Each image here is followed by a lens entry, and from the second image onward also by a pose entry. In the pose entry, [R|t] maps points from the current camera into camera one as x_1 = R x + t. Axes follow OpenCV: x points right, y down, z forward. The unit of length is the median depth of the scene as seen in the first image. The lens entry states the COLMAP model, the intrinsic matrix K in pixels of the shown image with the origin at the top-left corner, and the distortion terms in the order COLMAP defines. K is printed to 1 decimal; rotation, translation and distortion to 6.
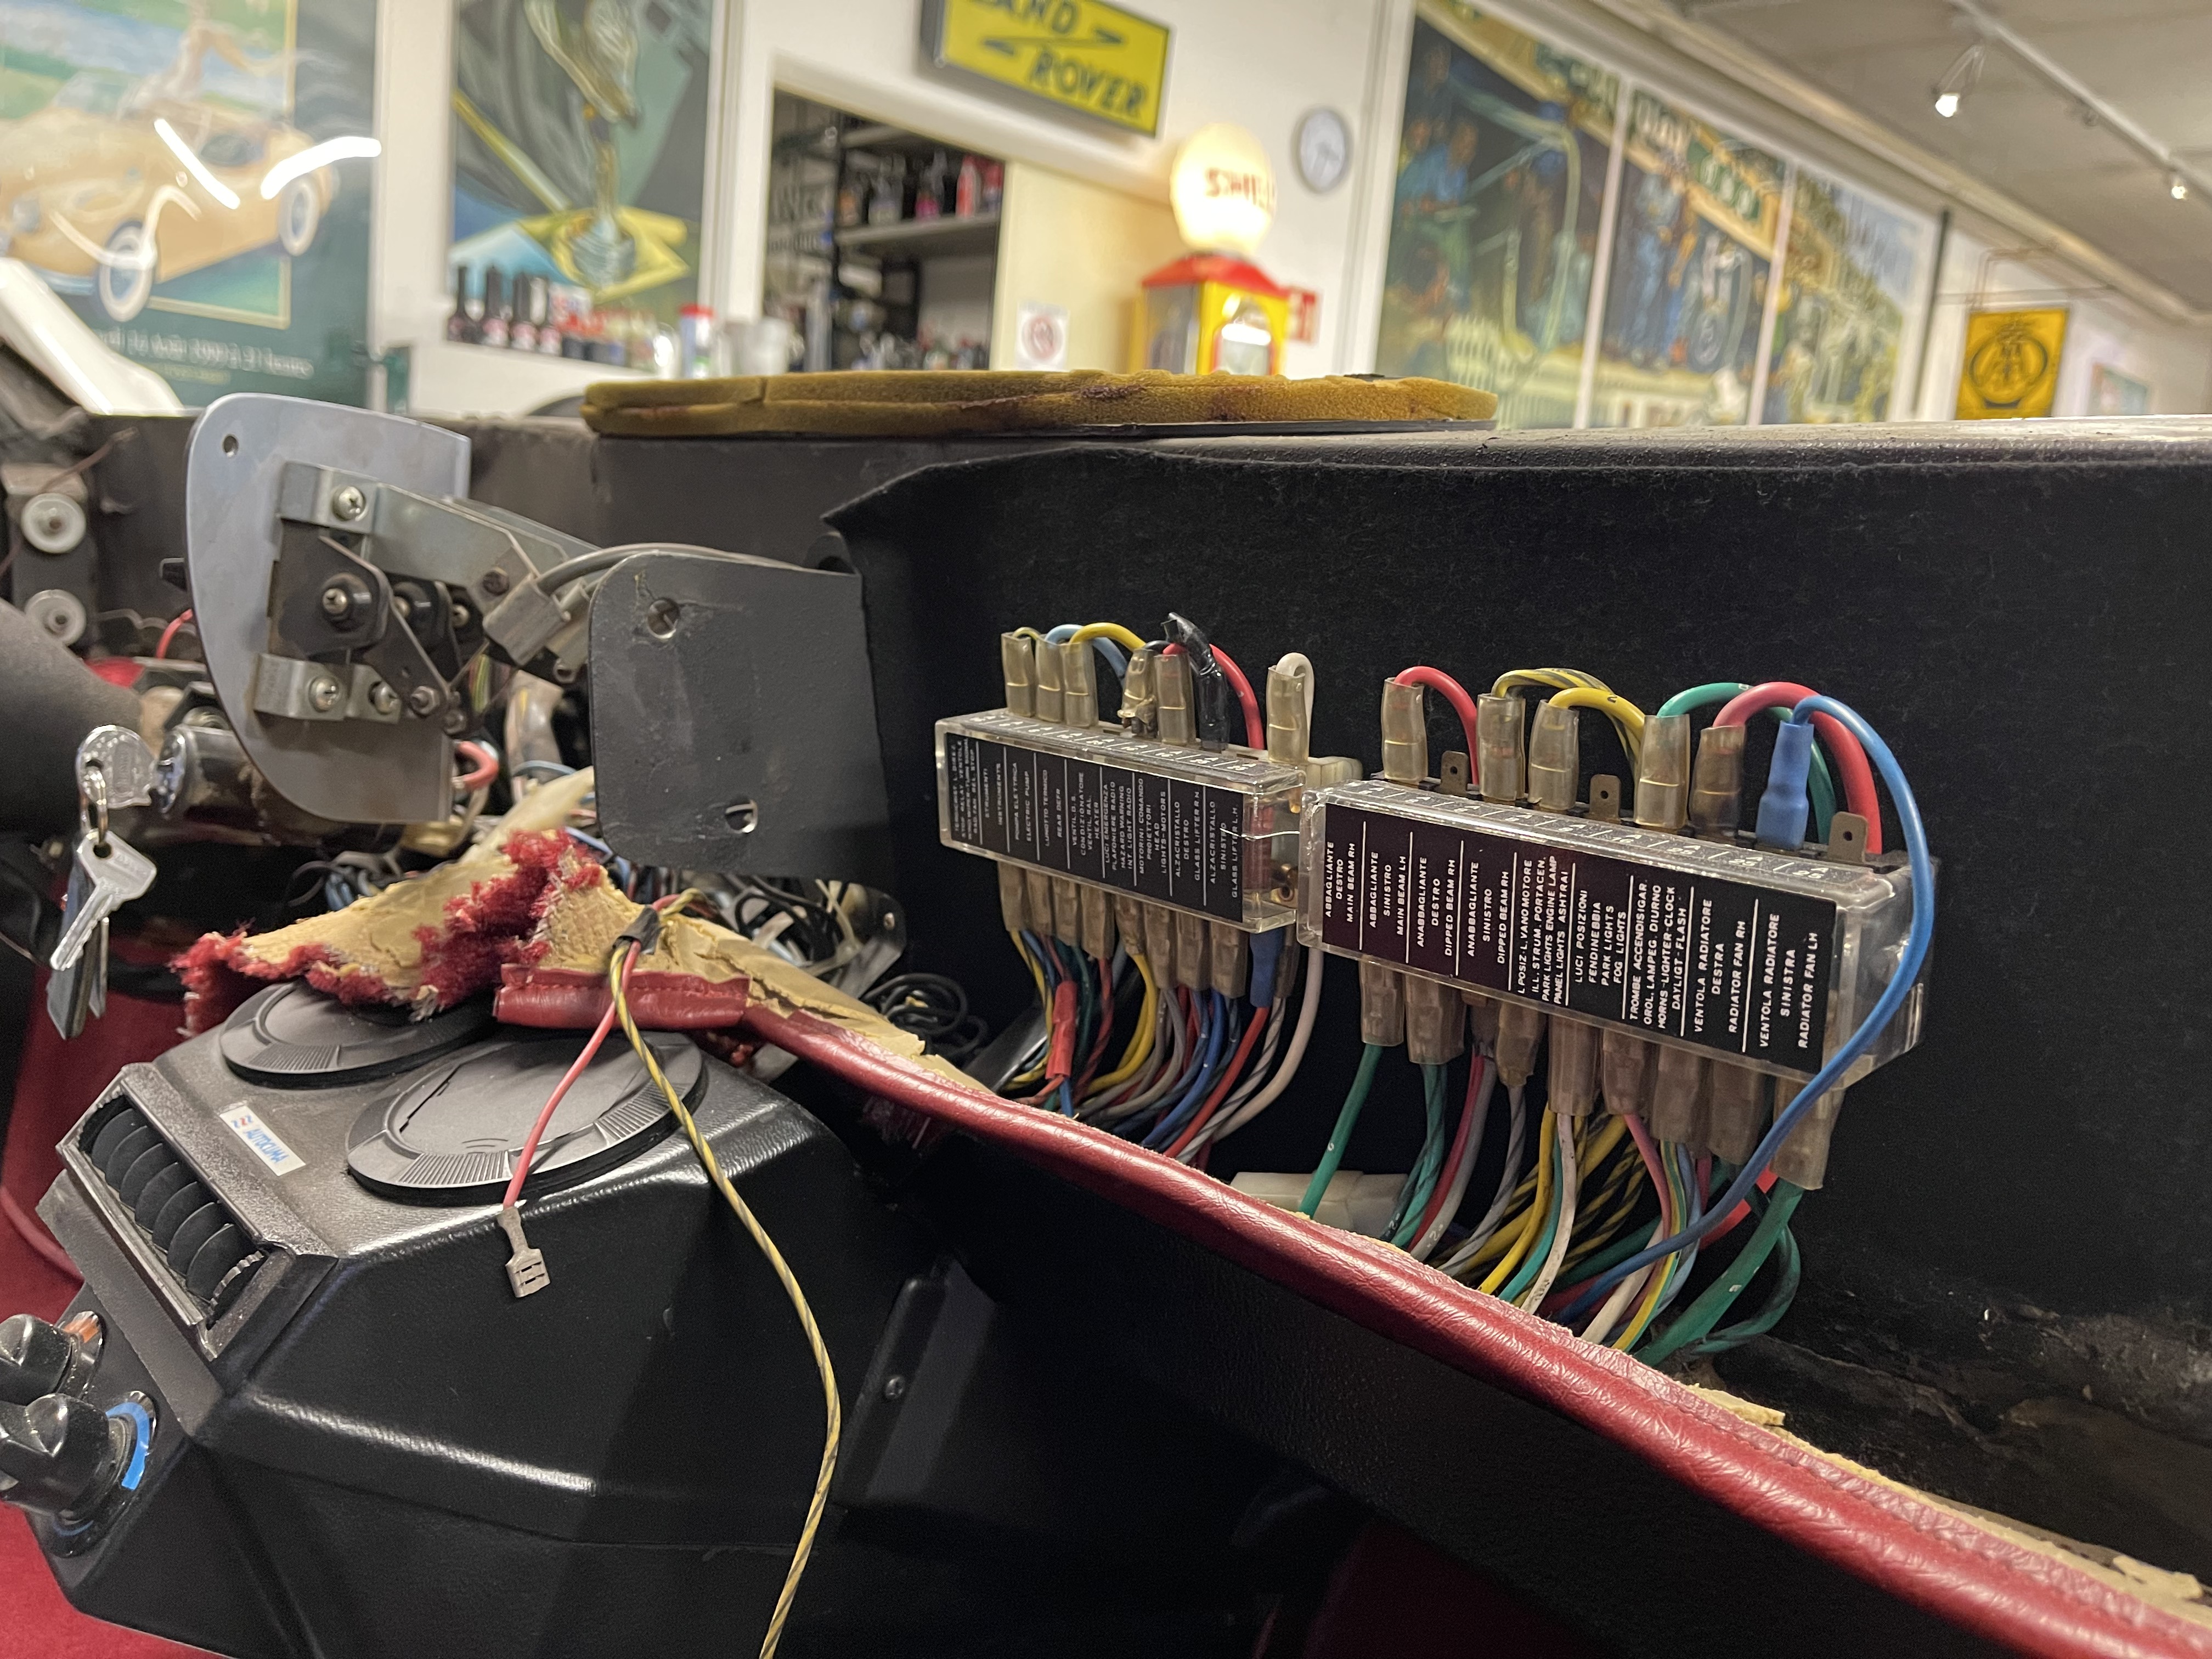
lens RADIAL K [[1694.4, 0, 1106.0], [0, 1694.4, 829.5], [0, 0, 1]] dist [0.076786, -0.119459]
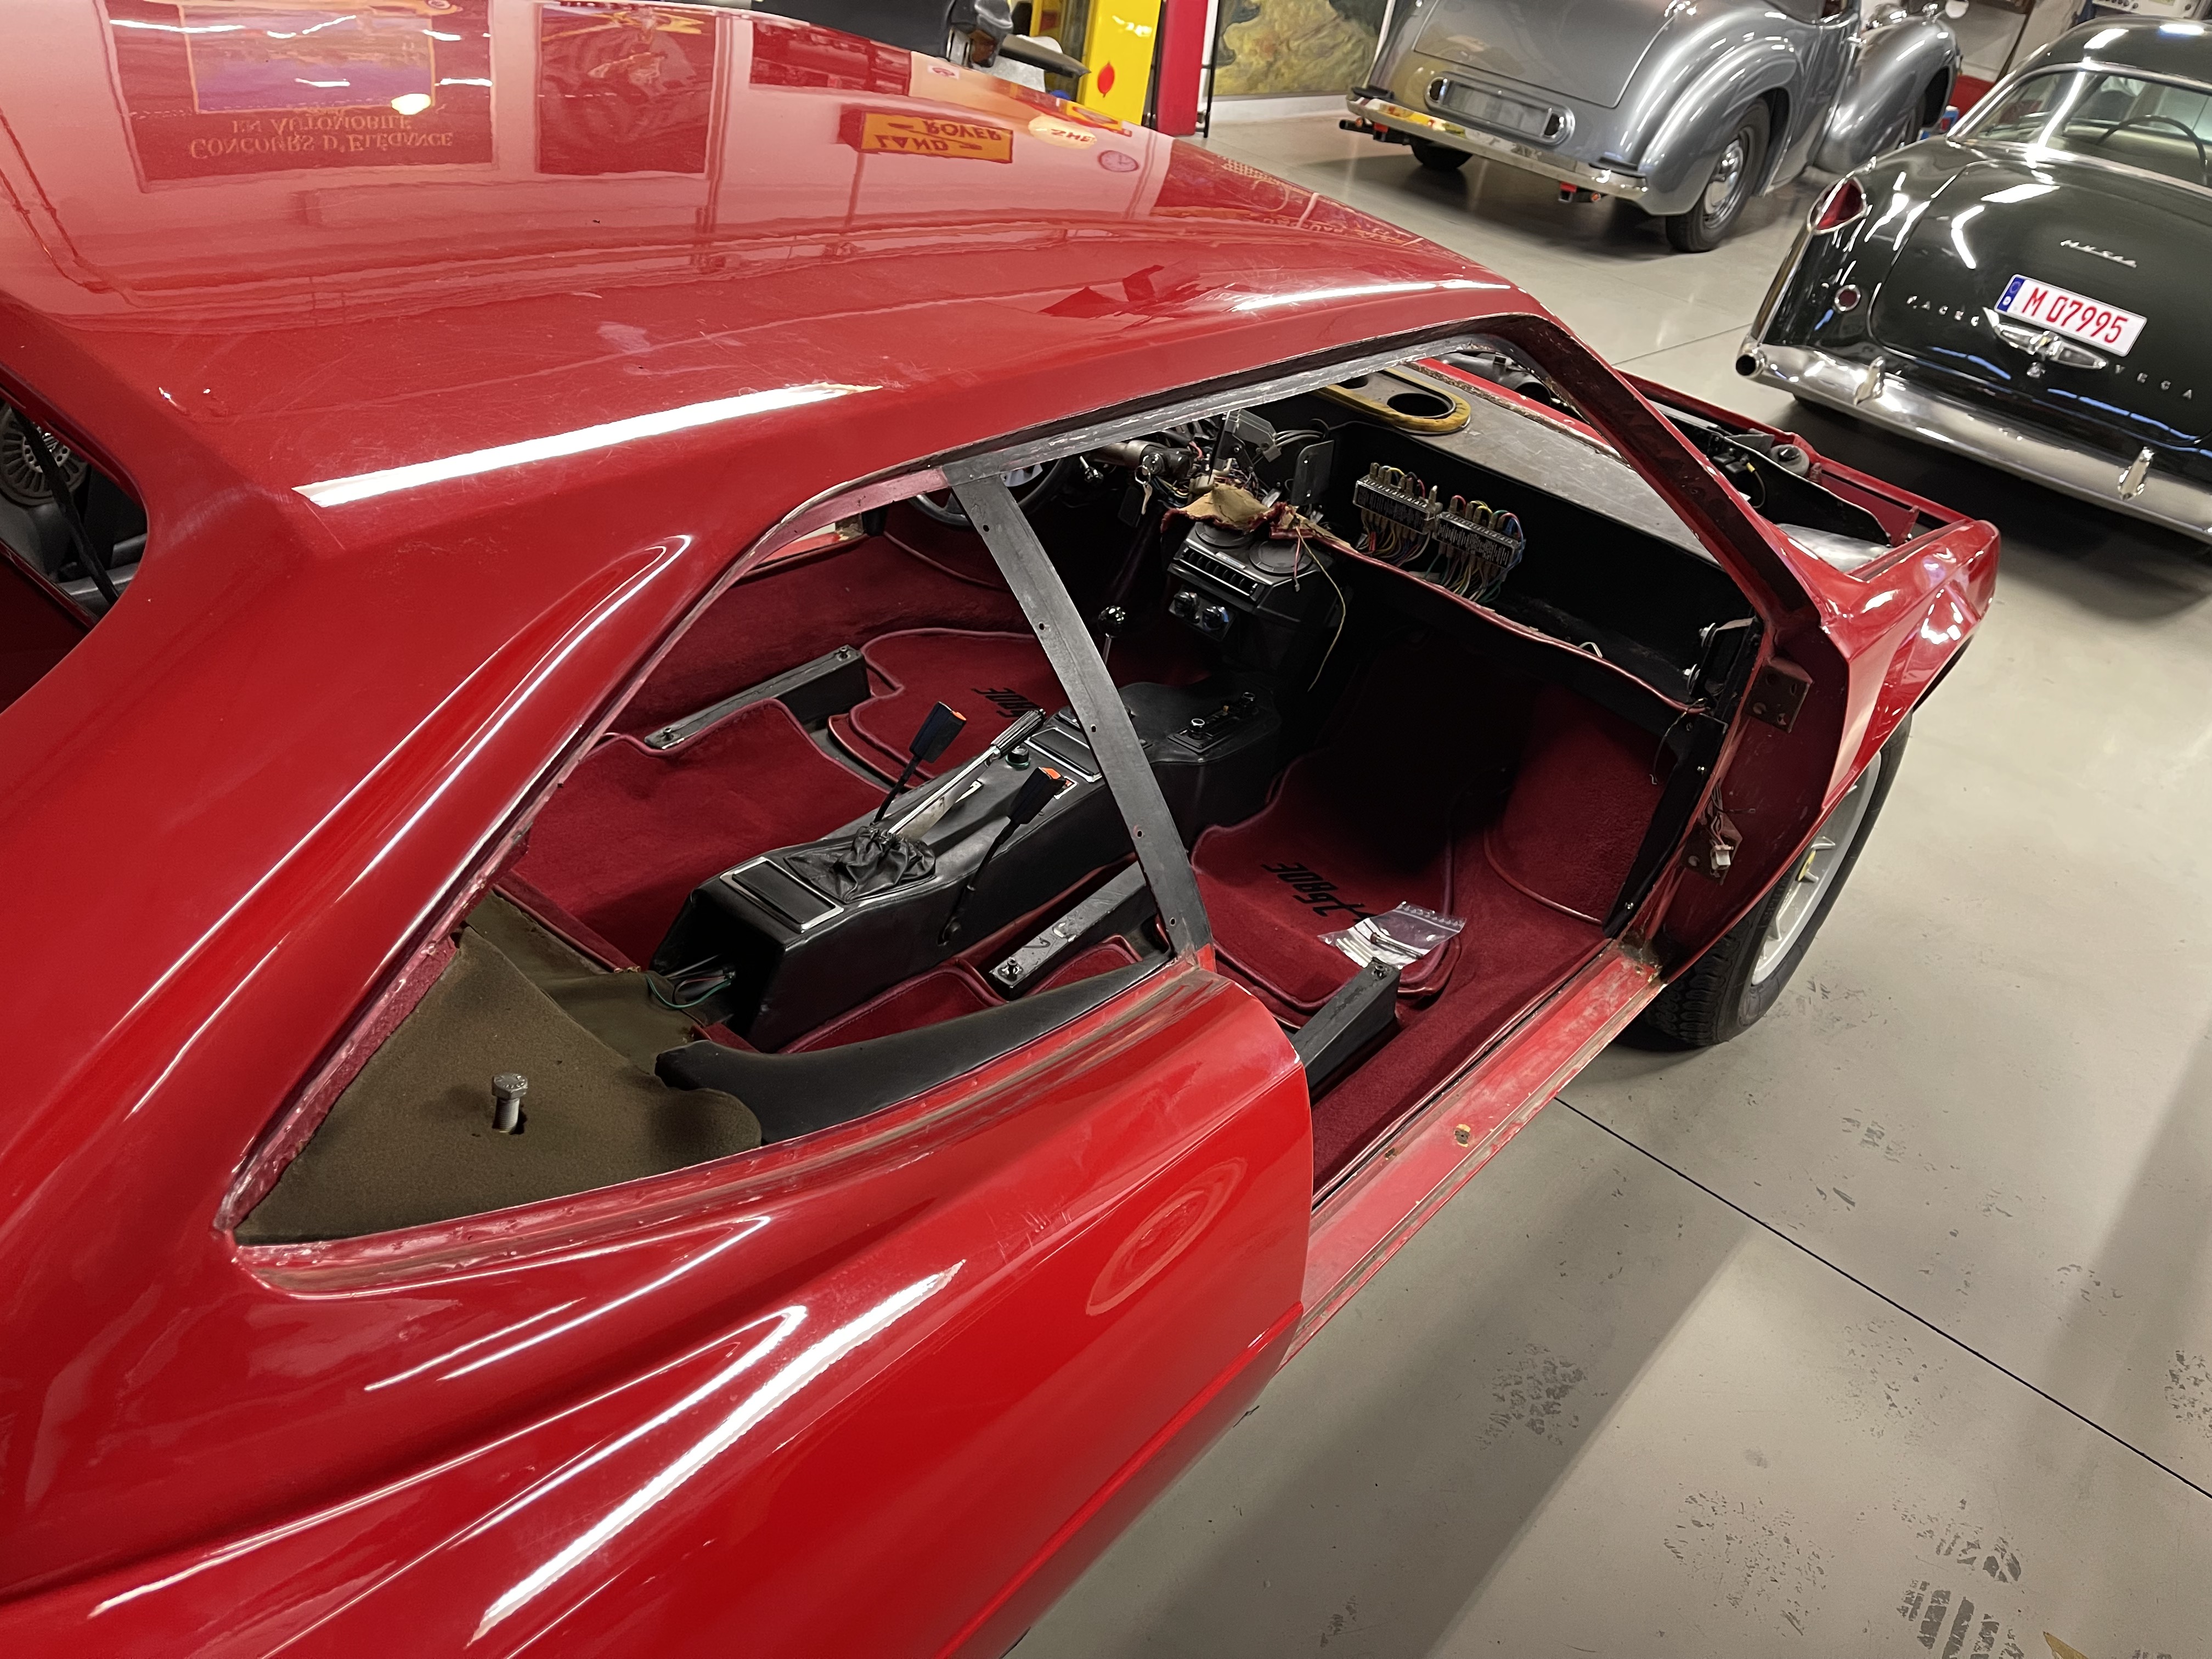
lens RADIAL K [[1694.4, 0, 1106.0], [0, 1694.4, 829.5], [0, 0, 1]] dist [0.076786, -0.119459]
pose [[0.988554, -0.007964, 0.150657, -1.890089], [-0.057127, 0.904486, 0.422659, -1.439242], [-0.139633, -0.426428, 0.893679, -4.561300]]
